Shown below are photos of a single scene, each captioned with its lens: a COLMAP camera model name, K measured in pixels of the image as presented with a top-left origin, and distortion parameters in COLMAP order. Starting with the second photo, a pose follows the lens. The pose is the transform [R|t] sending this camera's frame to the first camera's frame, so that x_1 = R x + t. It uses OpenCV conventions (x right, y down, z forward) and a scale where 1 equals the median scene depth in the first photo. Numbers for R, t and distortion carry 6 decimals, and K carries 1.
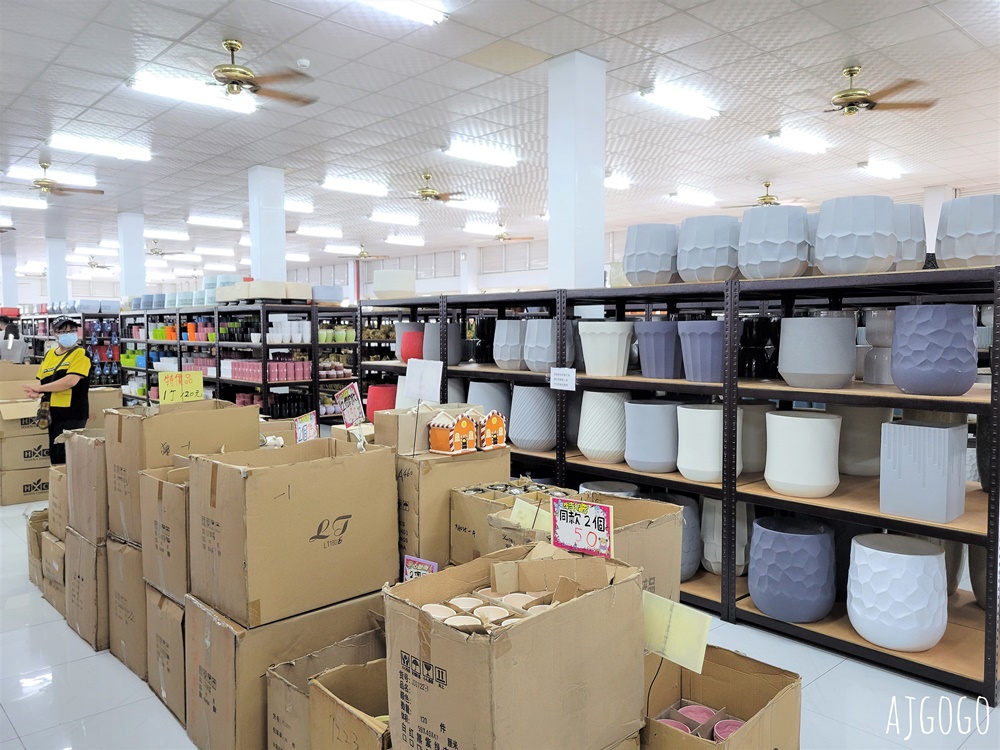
lens RADIAL K [[763.3, 0, 499.2], [0, 763.3, 376.5], [0, 0, 1]] dist [0.050455, 0.002289]
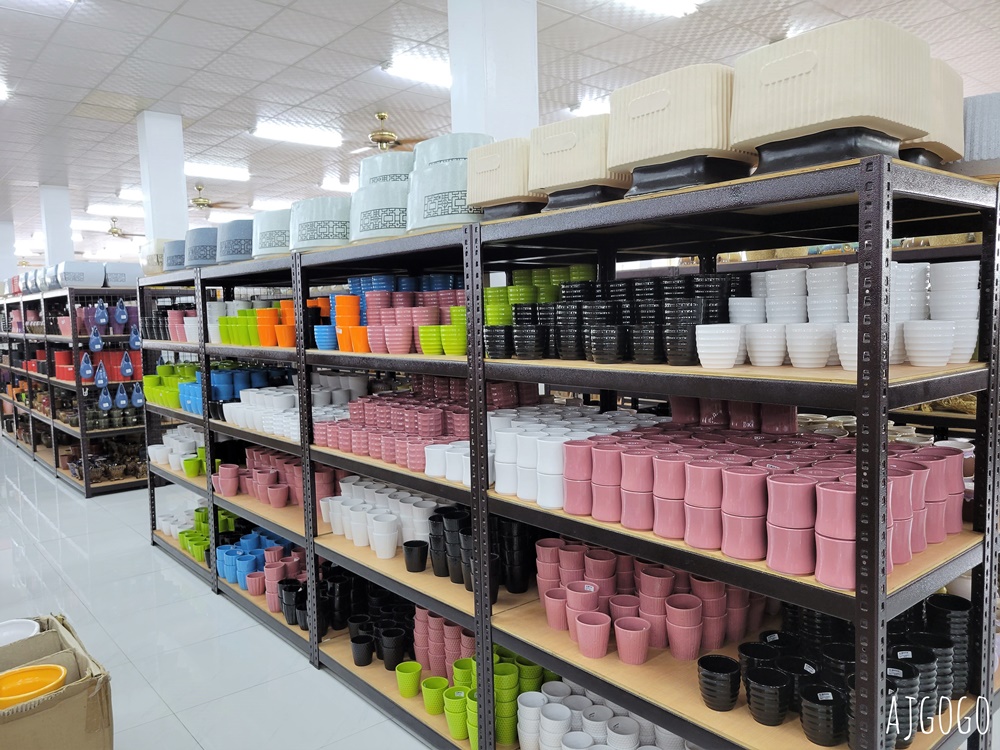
lens RADIAL K [[763.3, 0, 500.1], [0, 763.3, 371.3], [0, 0, 1]] dist [0.050455, 0.002289]
pose [[0.998781, -0.024534, -0.042836, -0.268468], [0.025455, 0.999453, 0.021103, -0.035516], [0.042295, -0.022168, 0.998859, 0.570113]]
